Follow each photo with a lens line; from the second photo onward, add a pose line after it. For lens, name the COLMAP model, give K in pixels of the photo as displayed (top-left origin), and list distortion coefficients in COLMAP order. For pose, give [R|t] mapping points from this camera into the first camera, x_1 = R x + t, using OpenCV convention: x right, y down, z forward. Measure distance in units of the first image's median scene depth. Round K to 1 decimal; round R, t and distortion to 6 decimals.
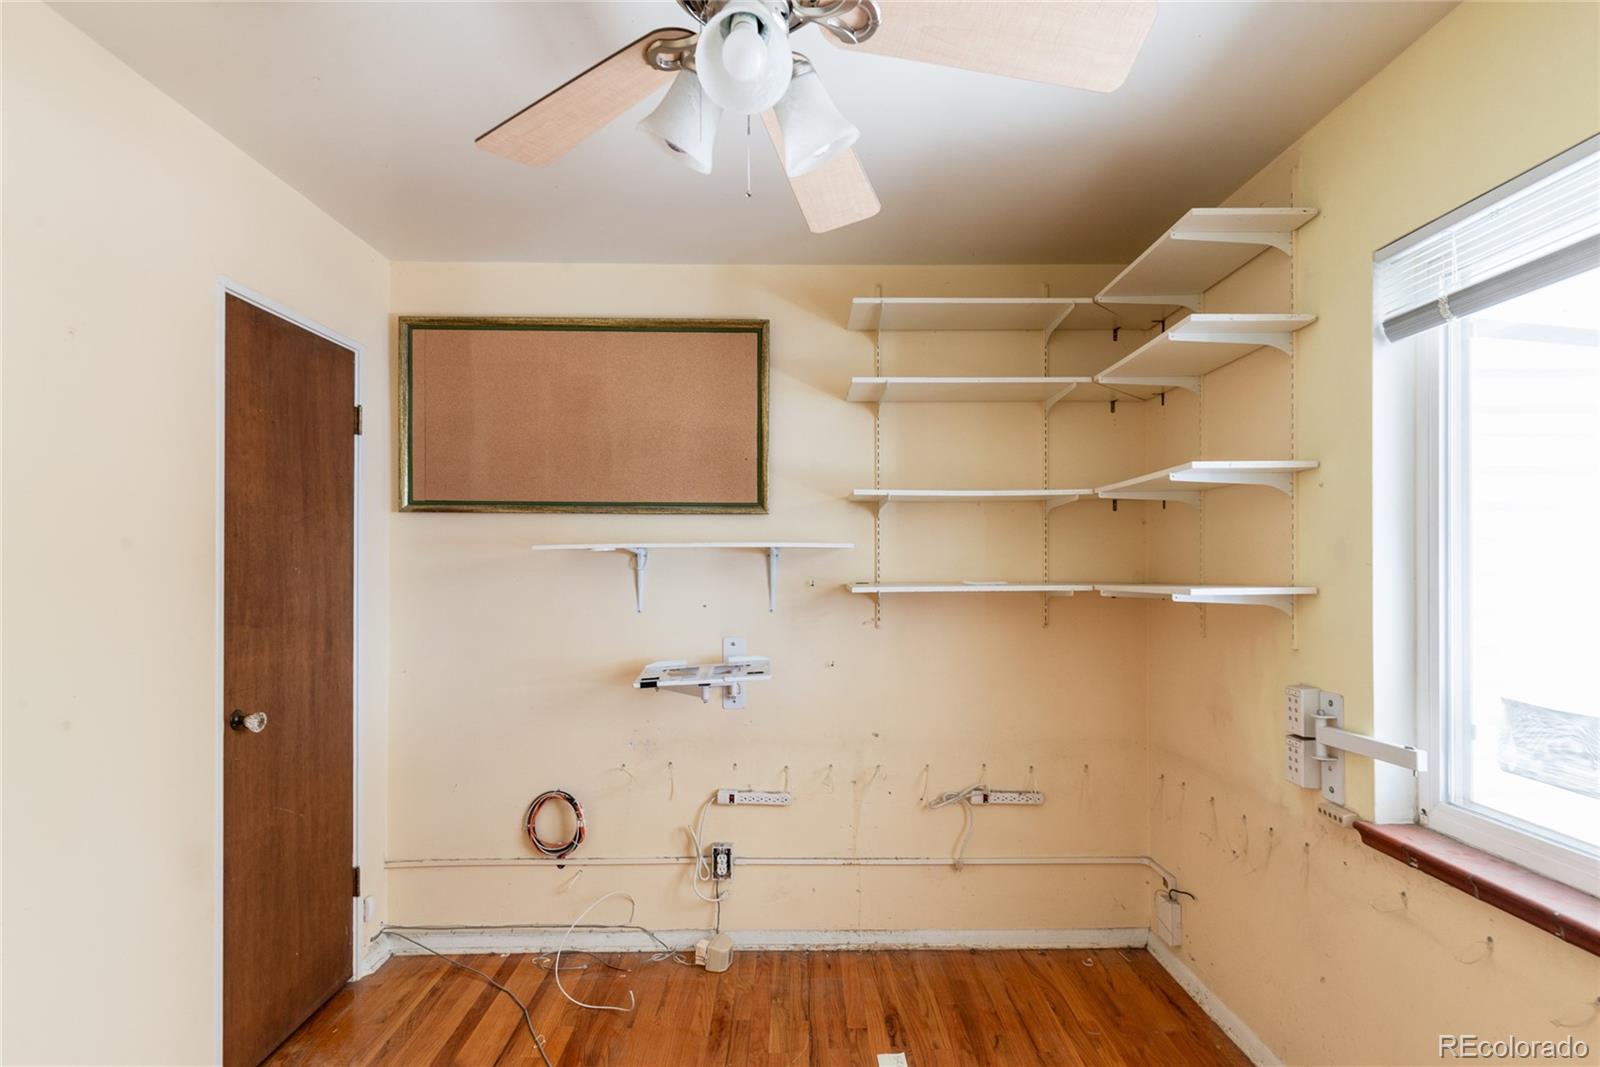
lens RADIAL K [[783.6, 0, 798.0], [0, 783.6, 558.1], [0, 0, 1]] dist [-0.000888, -0.000422]
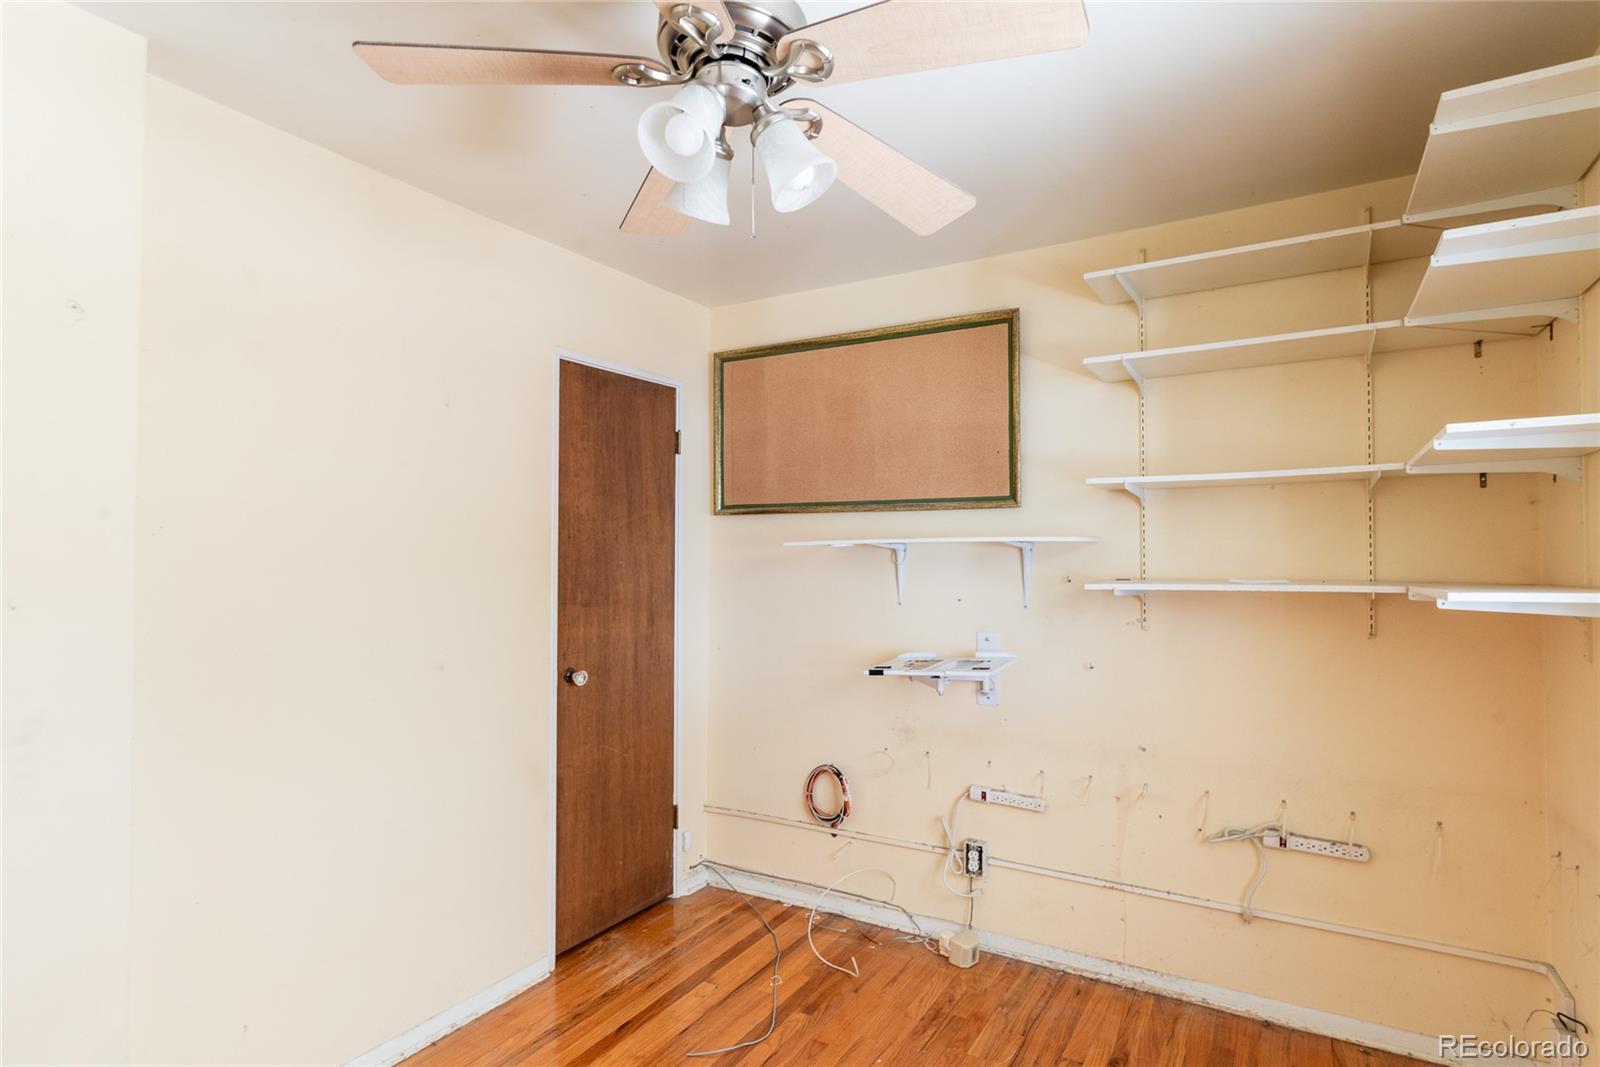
lens RADIAL K [[800.7, 0, 821.1], [0, 800.7, 538.6], [0, 0, 1]] dist [0.000666, 0.000569]
pose [[0.864575, -0.012417, -0.502350, 0.250144], [0.004679, 0.999850, -0.016662, -0.001759], [0.502481, 0.012055, 0.864504, 0.019770]]
